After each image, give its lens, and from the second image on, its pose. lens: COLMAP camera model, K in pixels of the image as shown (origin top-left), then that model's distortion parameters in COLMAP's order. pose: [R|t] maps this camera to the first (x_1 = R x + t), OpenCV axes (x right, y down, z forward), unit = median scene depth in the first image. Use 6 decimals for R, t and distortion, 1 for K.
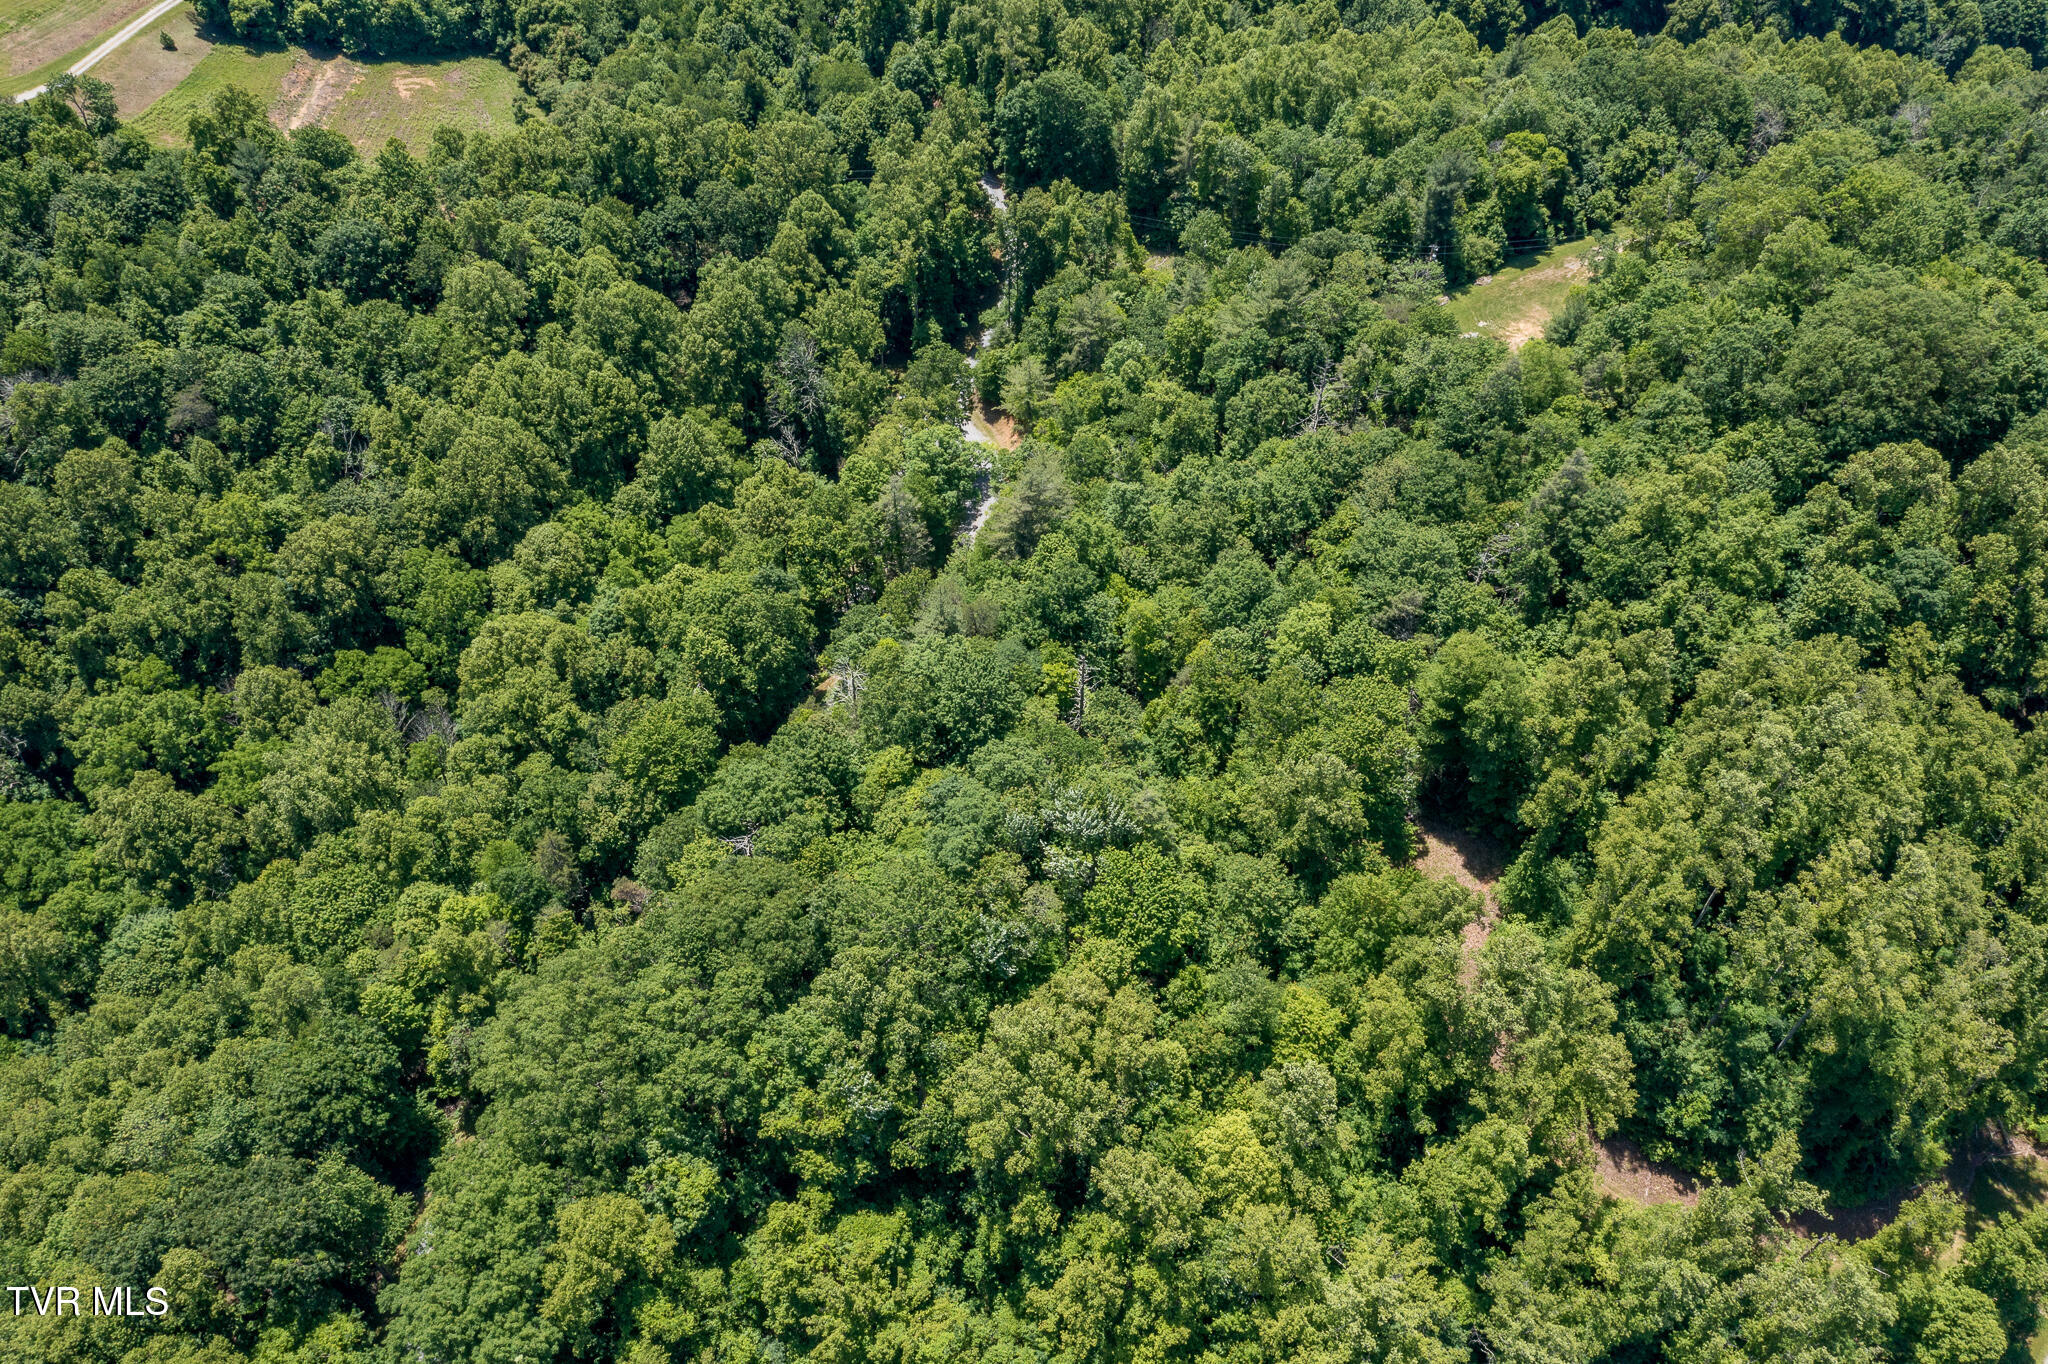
lens RADIAL K [[1612.0, 0, 1024.0], [0, 1612.0, 682.0], [0, 0, 1]] dist [-0.032700, 0.008050]
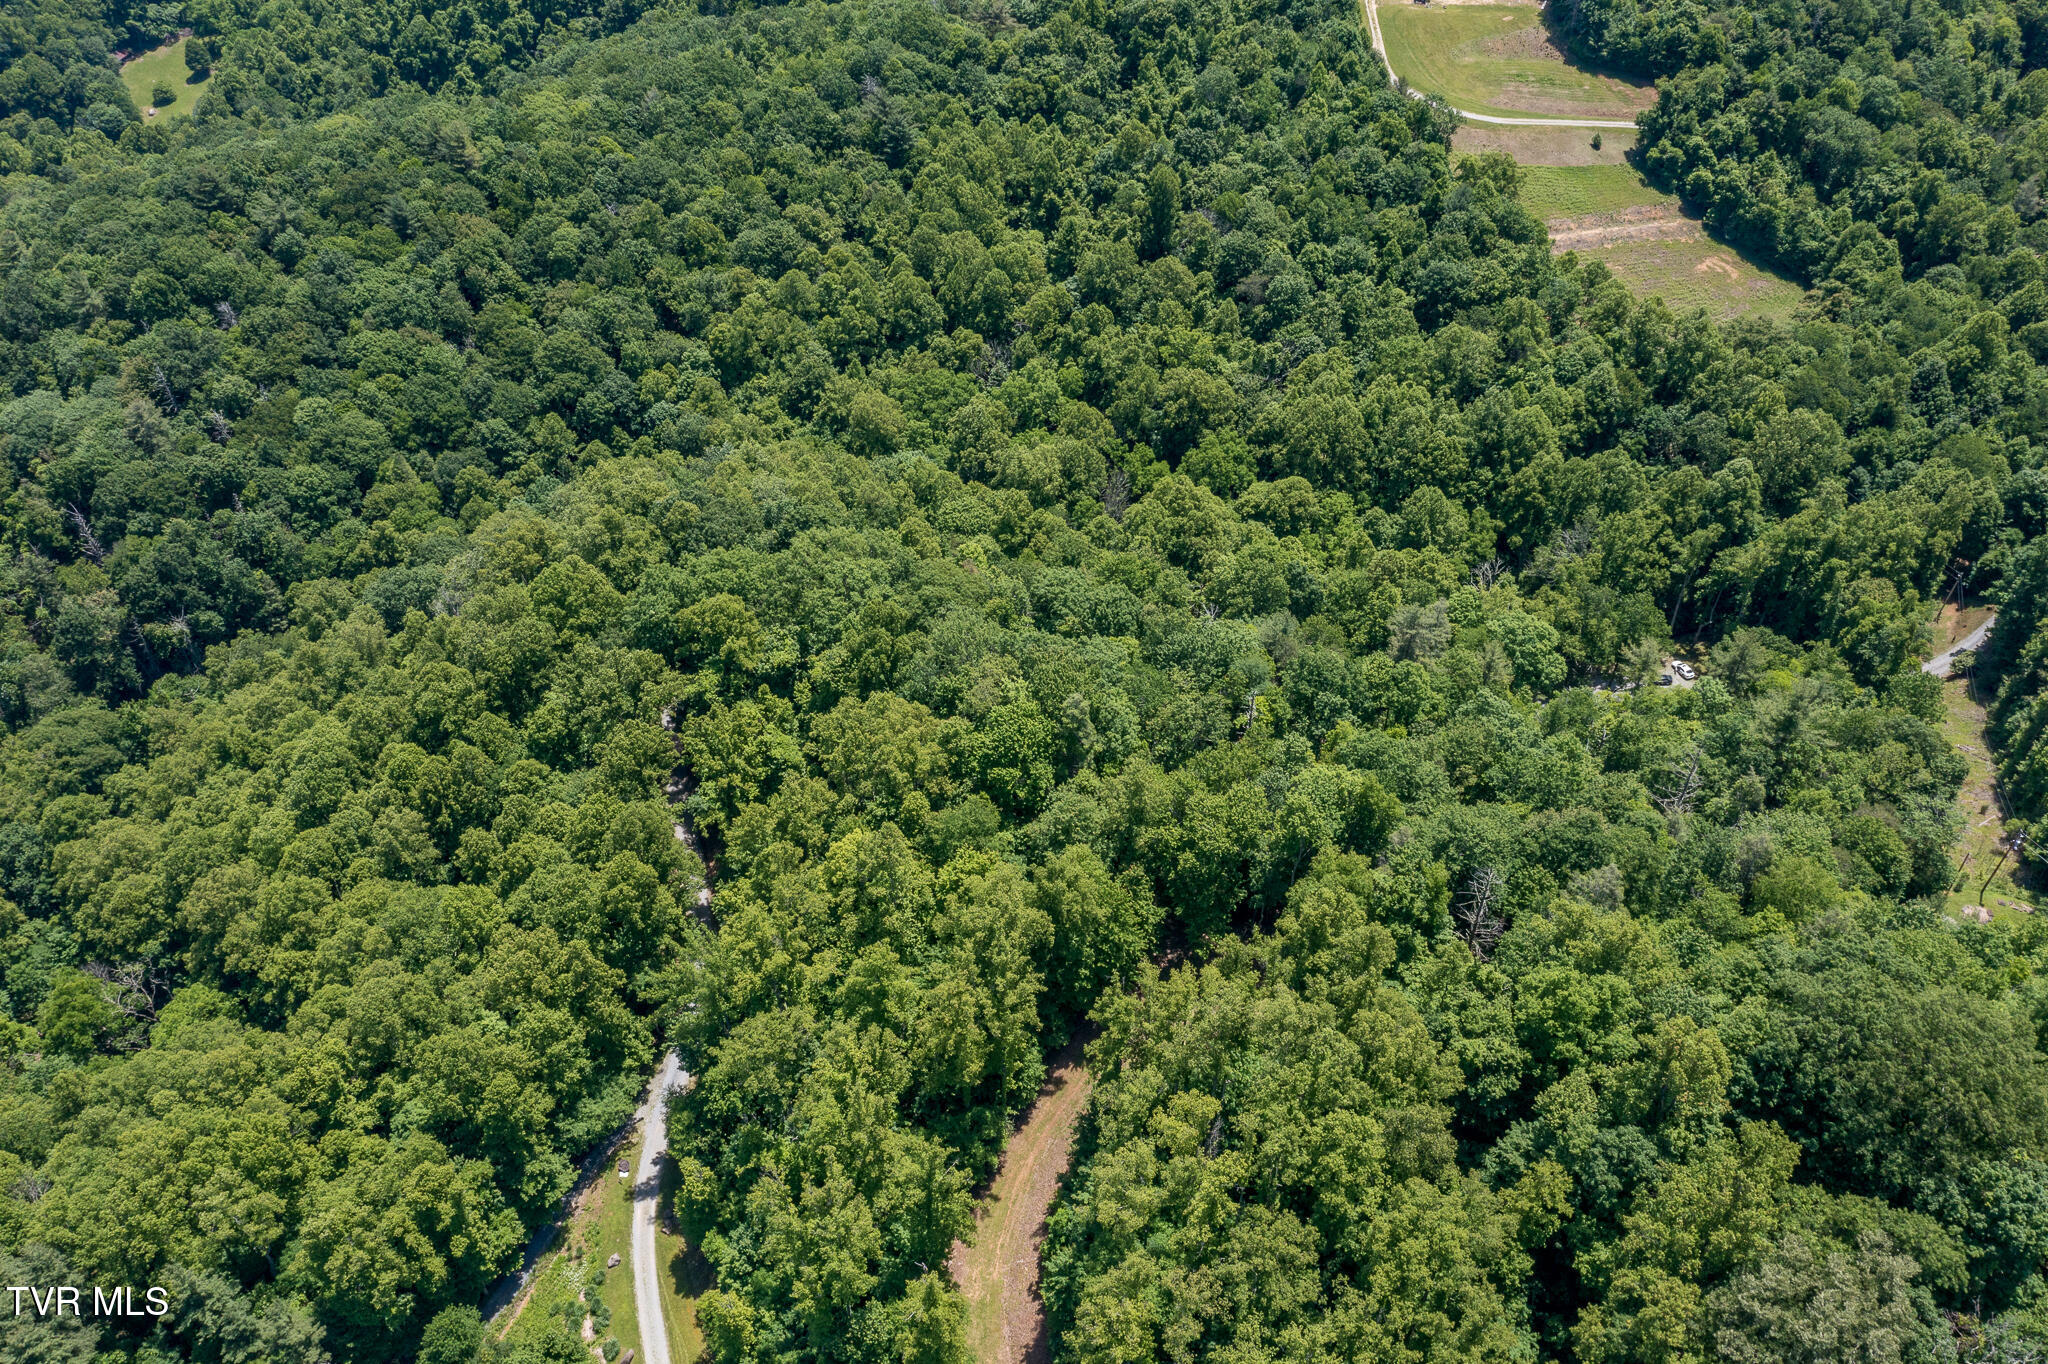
lens RADIAL K [[1623.4, 0, 1024.0], [0, 1623.4, 682.0], [0, 0, 1]] dist [-0.030857, -0.004572]
pose [[0.300278, 0.628371, -0.717623, 0.673272], [-0.713089, 0.647561, 0.268642, -0.180760], [0.633512, 0.431061, 0.642533, 0.080944]]
